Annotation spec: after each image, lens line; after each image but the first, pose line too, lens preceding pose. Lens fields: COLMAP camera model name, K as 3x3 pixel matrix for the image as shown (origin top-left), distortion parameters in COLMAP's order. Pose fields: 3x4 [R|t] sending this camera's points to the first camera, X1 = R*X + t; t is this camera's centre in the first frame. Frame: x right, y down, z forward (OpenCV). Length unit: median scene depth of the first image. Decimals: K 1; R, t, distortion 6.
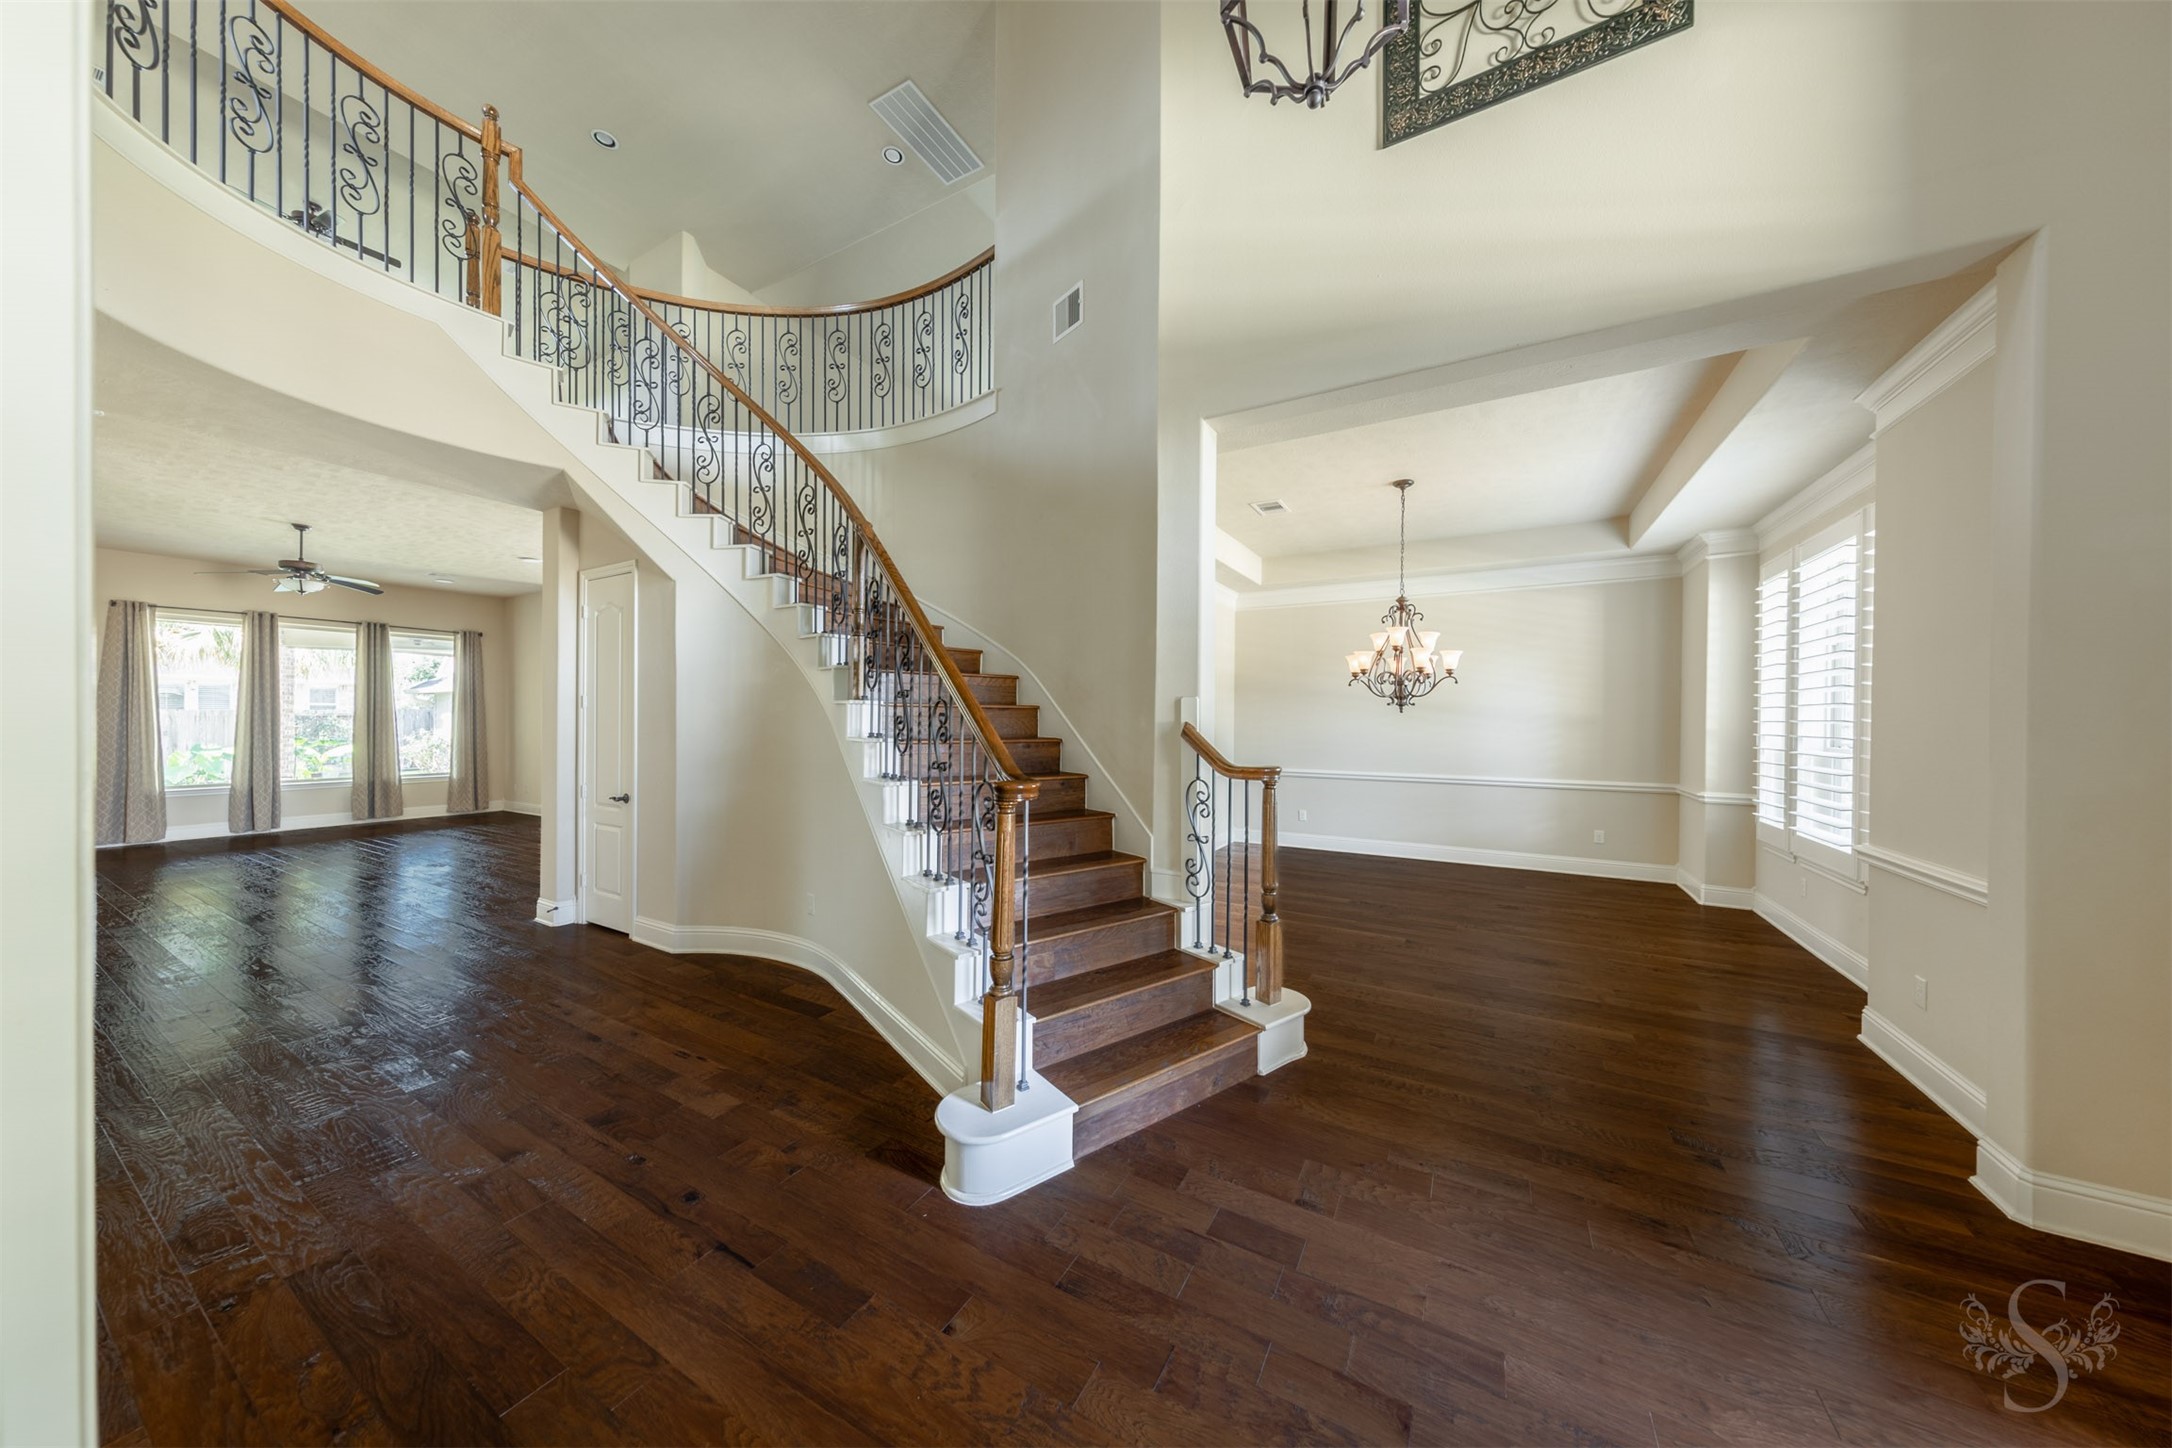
lens RADIAL K [[681.6, 0, 1071.2], [0, 681.6, 705.7], [0, 0, 1]] dist [0.004022, -0.000103]
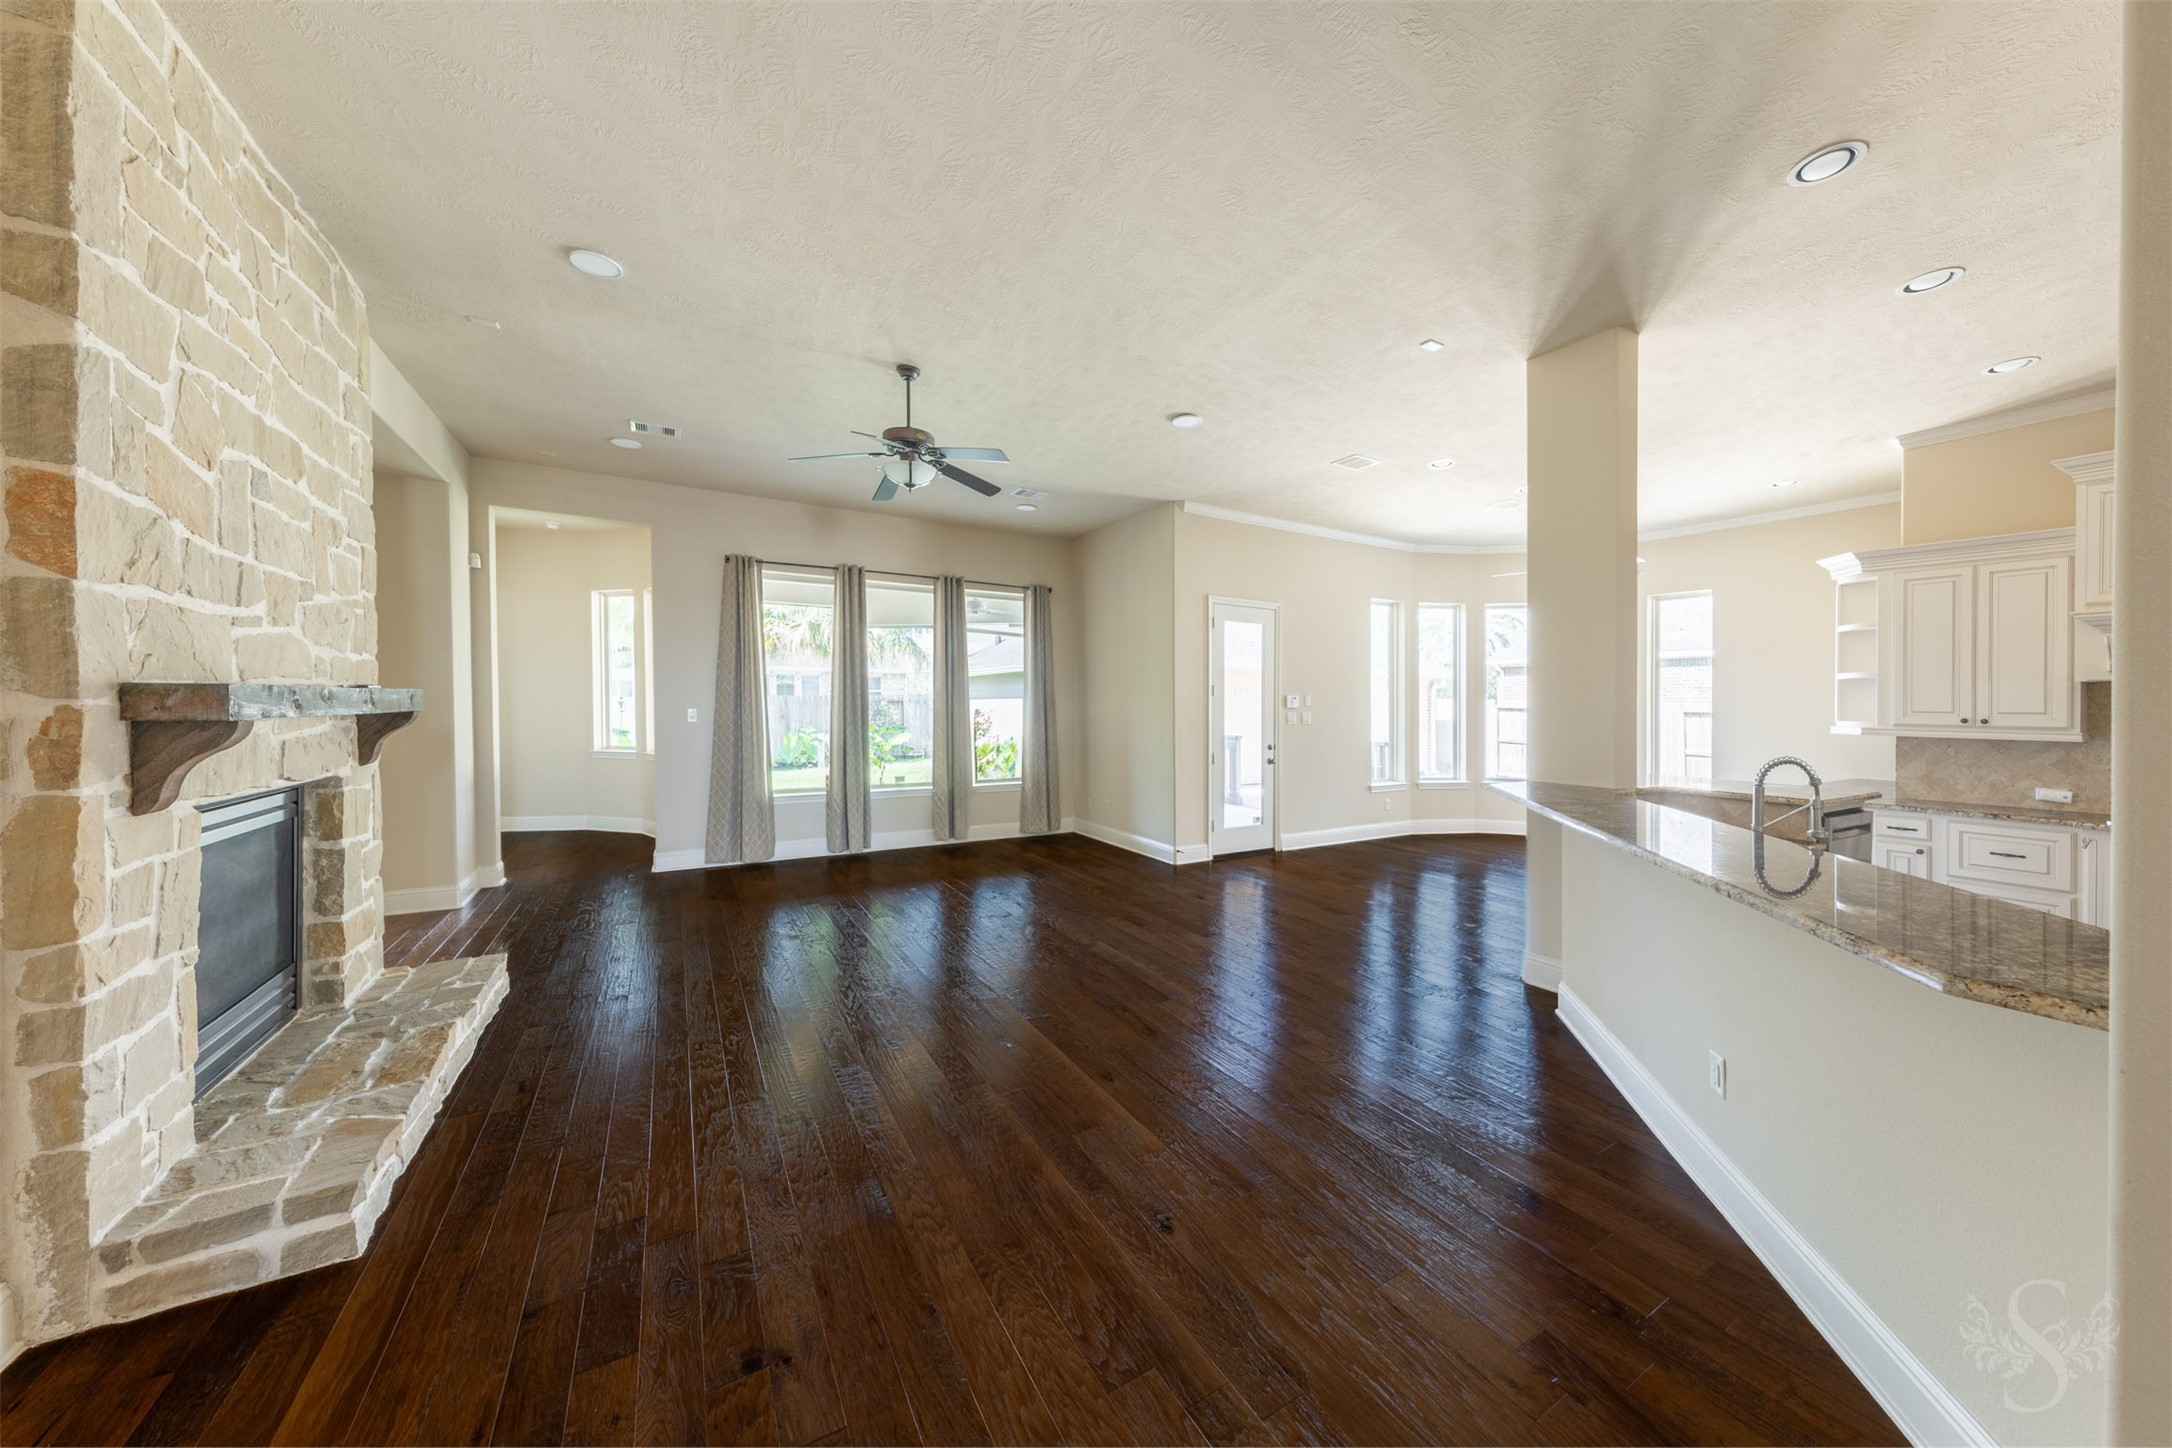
lens RADIAL K [[793.1, 0, 1086.1], [0, 793.1, 715.7], [0, 0, 1]] dist [-0.013210, -0.000203]
pose [[0.847094, 0.014759, -0.531238, -0.463734], [0.003447, 0.999441, 0.033264, 0.002047], [0.531432, -0.030009, 0.846569, 0.368357]]
